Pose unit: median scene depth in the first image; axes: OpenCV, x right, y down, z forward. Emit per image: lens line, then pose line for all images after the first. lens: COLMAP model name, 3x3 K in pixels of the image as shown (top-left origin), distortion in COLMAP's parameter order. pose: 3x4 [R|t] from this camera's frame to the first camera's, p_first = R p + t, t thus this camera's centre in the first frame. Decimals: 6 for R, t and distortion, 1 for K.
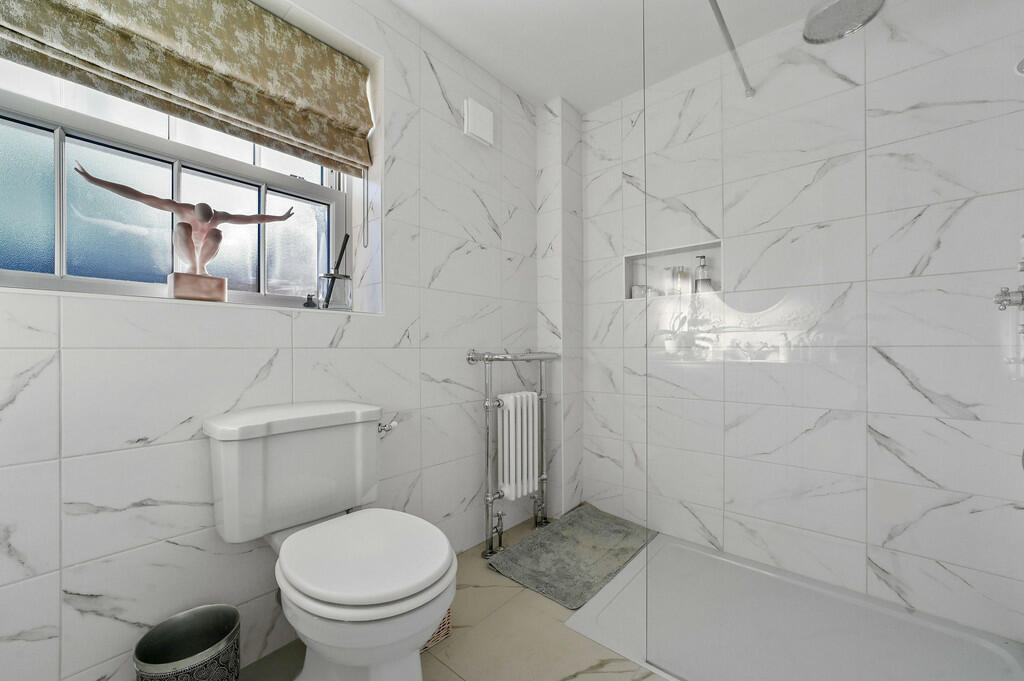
lens RADIAL K [[400.3, 0, 514.2], [0, 400.3, 346.4], [0, 0, 1]] dist [-0.016914, 0.006185]
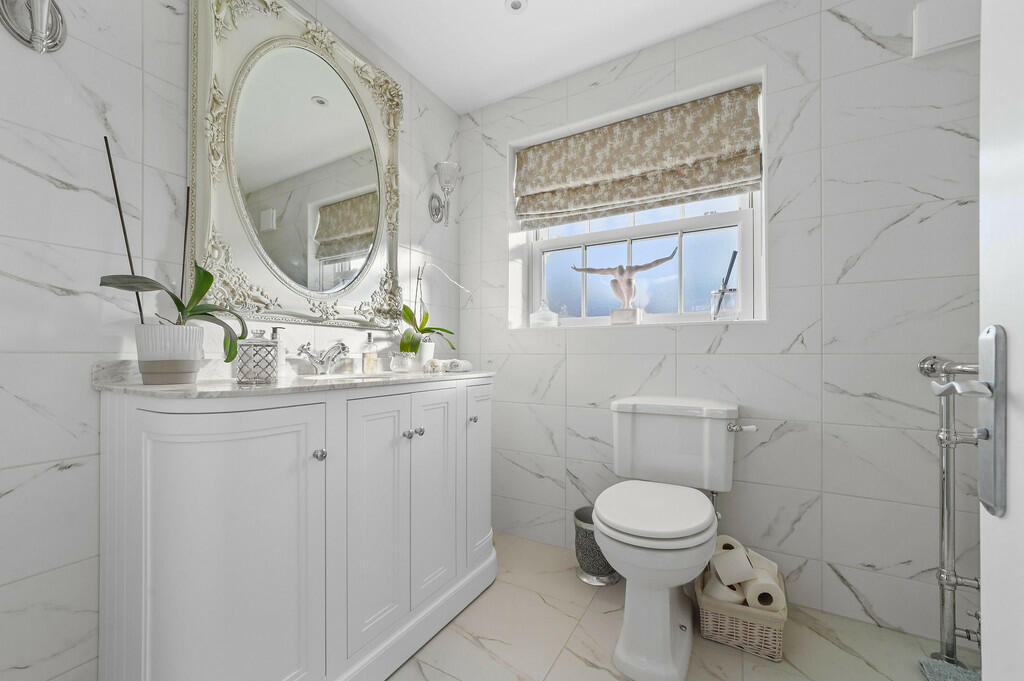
lens RADIAL K [[400.3, 0, 513.0], [0, 400.3, 349.6], [0, 0, 1]] dist [-0.016914, 0.006185]
pose [[0.193174, -0.010906, -0.981104, 0.596398], [0.004238, 0.999938, -0.010281, 0.000652], [0.981155, -0.002172, 0.193208, 0.201232]]
